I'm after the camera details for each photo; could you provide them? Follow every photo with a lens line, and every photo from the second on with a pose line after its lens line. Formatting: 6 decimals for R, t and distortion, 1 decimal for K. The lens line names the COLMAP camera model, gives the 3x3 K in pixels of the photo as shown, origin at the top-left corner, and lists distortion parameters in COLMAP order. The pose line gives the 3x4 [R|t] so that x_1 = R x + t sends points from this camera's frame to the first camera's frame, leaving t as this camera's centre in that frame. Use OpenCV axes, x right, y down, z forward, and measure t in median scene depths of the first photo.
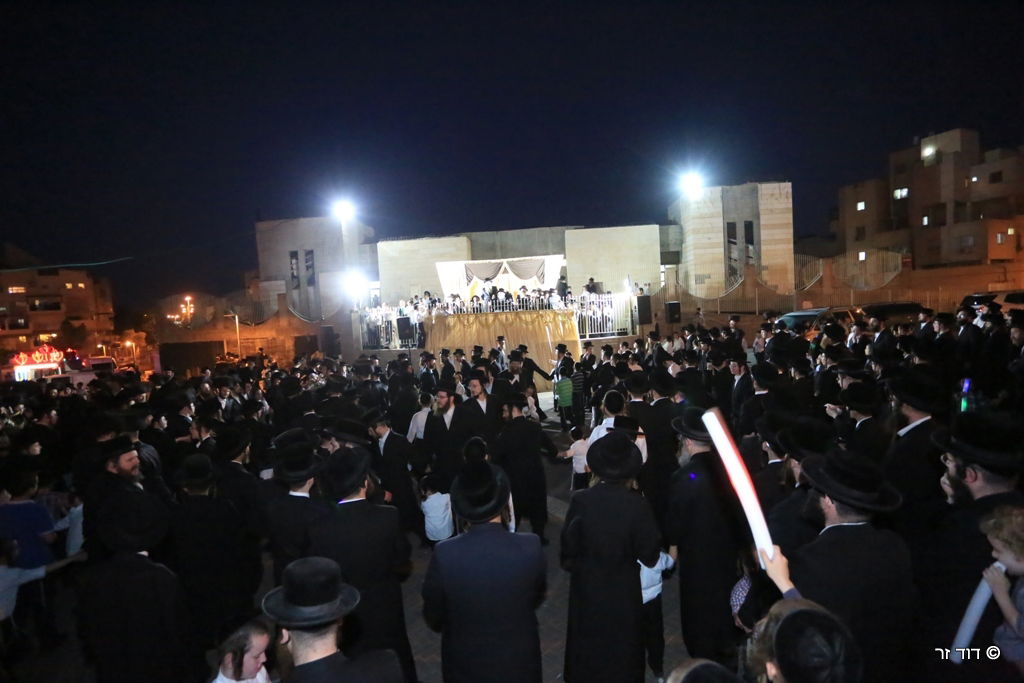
lens RADIAL K [[495.0, 0, 515.5], [0, 495.0, 368.1], [0, 0, 1]] dist [-0.067931, 0.025667]
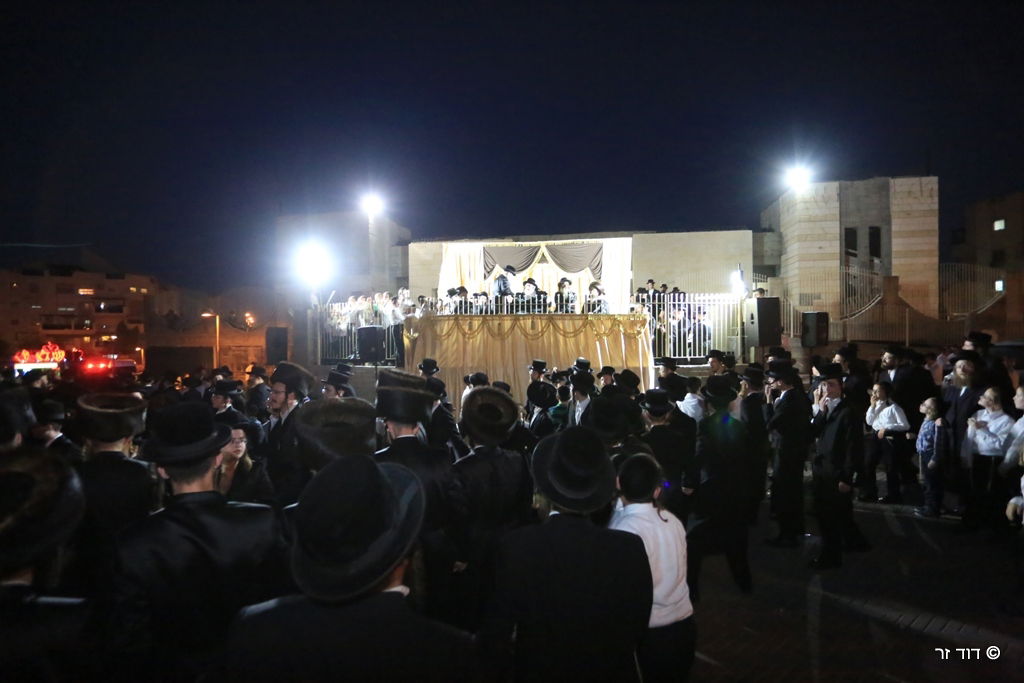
lens RADIAL K [[495.0, 0, 515.5], [0, 495.0, 368.1], [0, 0, 1]] dist [-0.067931, 0.025667]
pose [[0.991711, 0.053428, -0.116853, 0.016540], [-0.059535, 0.997003, -0.049407, -0.008330], [0.113863, 0.055955, 0.991920, 0.196690]]
